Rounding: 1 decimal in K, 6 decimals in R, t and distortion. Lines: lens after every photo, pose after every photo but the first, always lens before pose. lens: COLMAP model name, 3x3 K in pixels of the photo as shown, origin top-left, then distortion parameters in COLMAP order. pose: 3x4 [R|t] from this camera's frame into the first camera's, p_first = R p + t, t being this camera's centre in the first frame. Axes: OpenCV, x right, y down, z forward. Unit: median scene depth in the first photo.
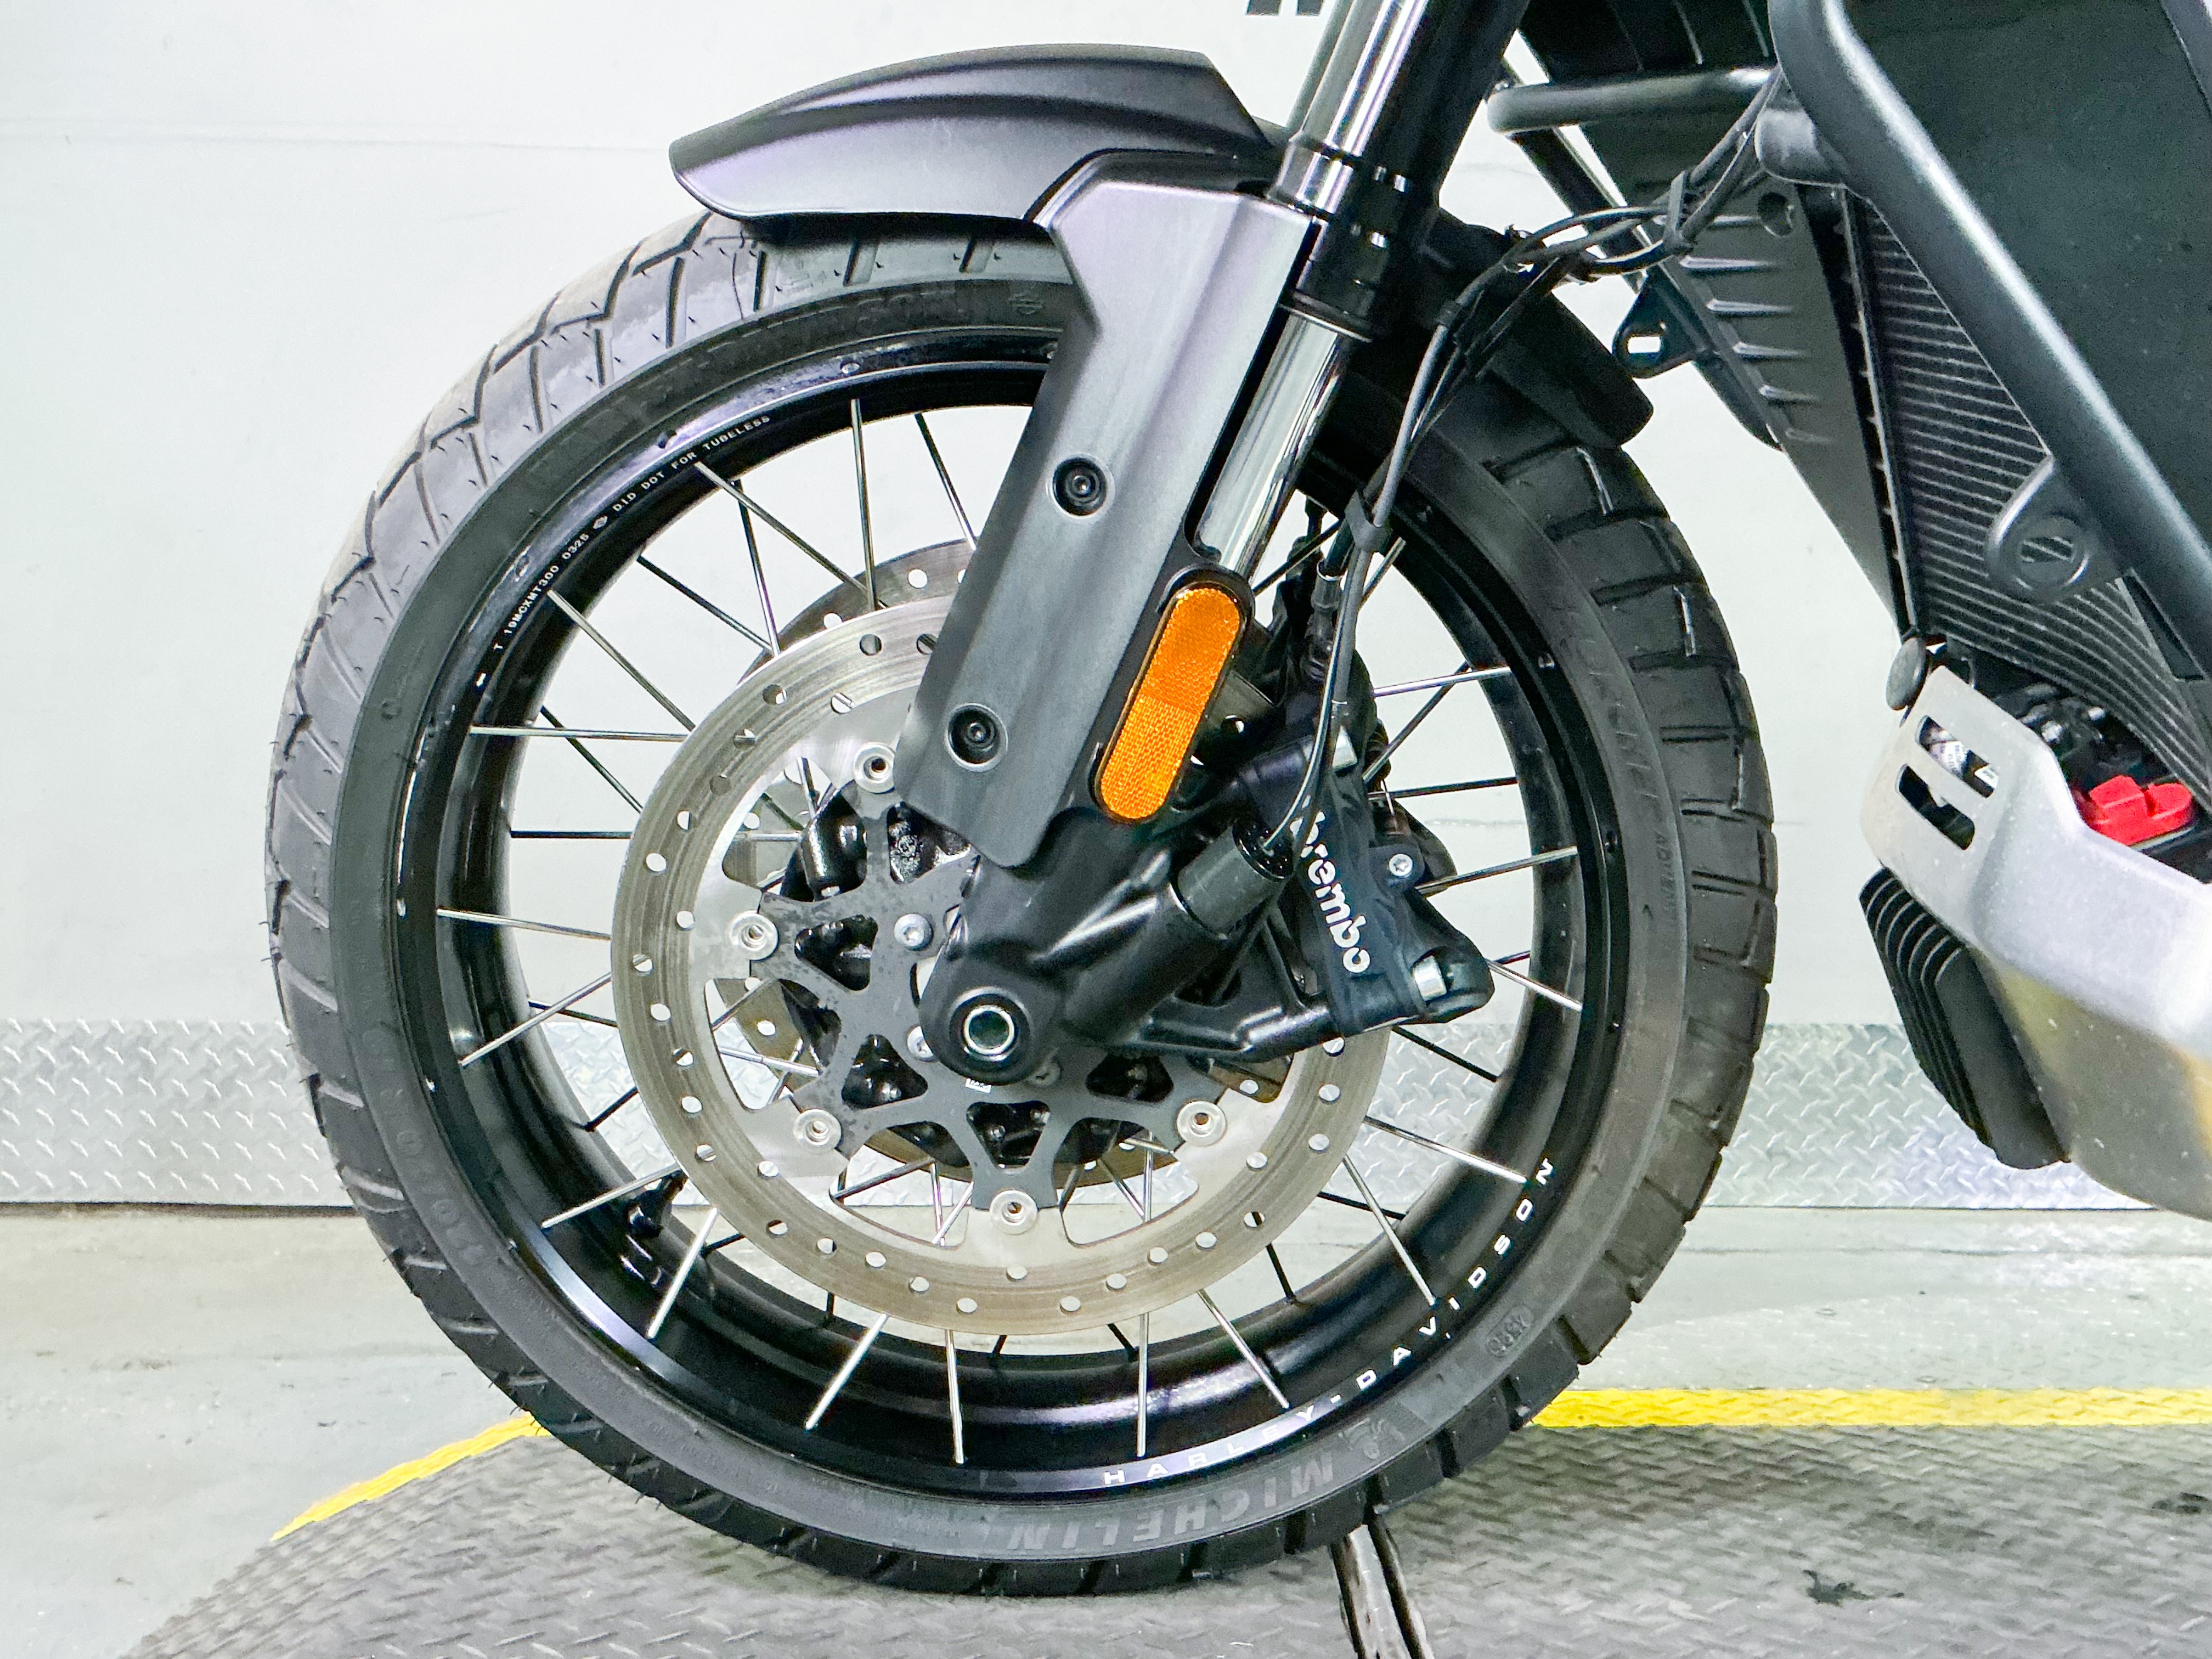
lens RADIAL K [[2335.4, 0, 1106.0], [0, 2335.4, 829.5], [0, 0, 1]] dist [0.169992, -0.390800]
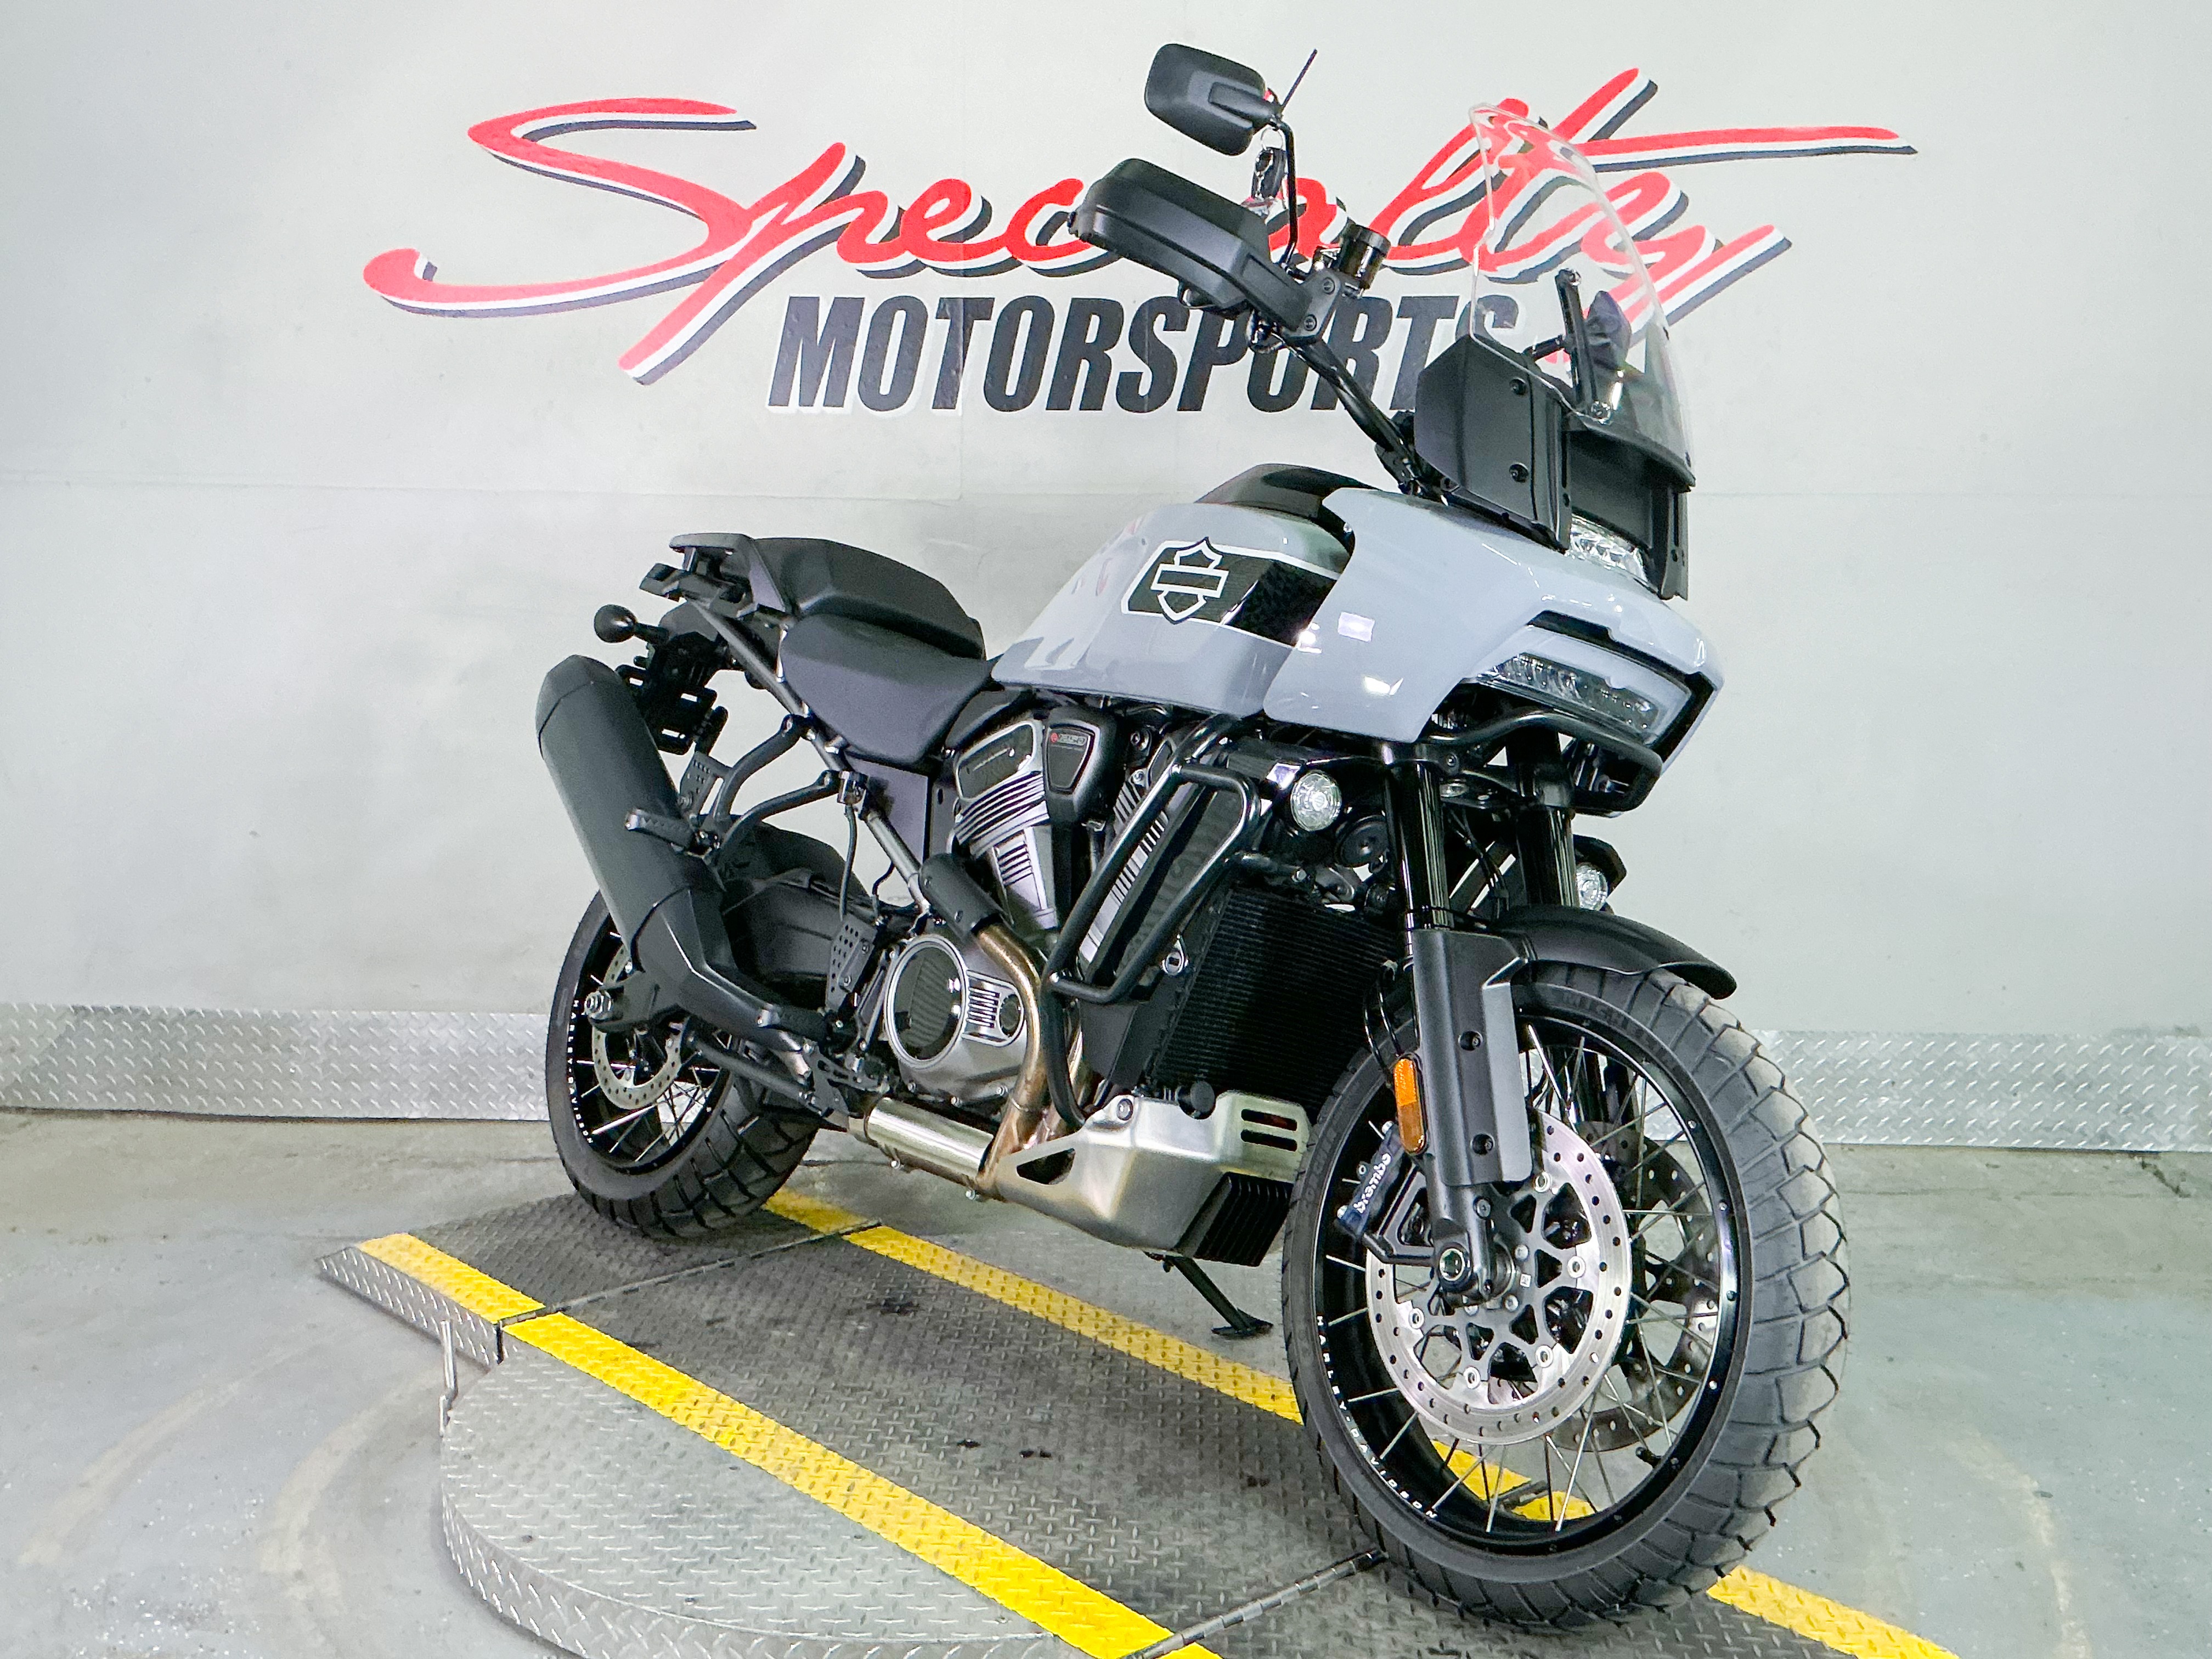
lens RADIAL K [[2288.8, 0, 1106.0], [0, 2288.8, 829.5], [0, 0, 1]] dist [0.168408, -0.378263]
pose [[0.996021, 0.013492, -0.088089, 1.150697], [-0.002086, 0.991732, 0.128311, -0.701851], [0.089092, -0.127616, 0.987814, -1.541274]]
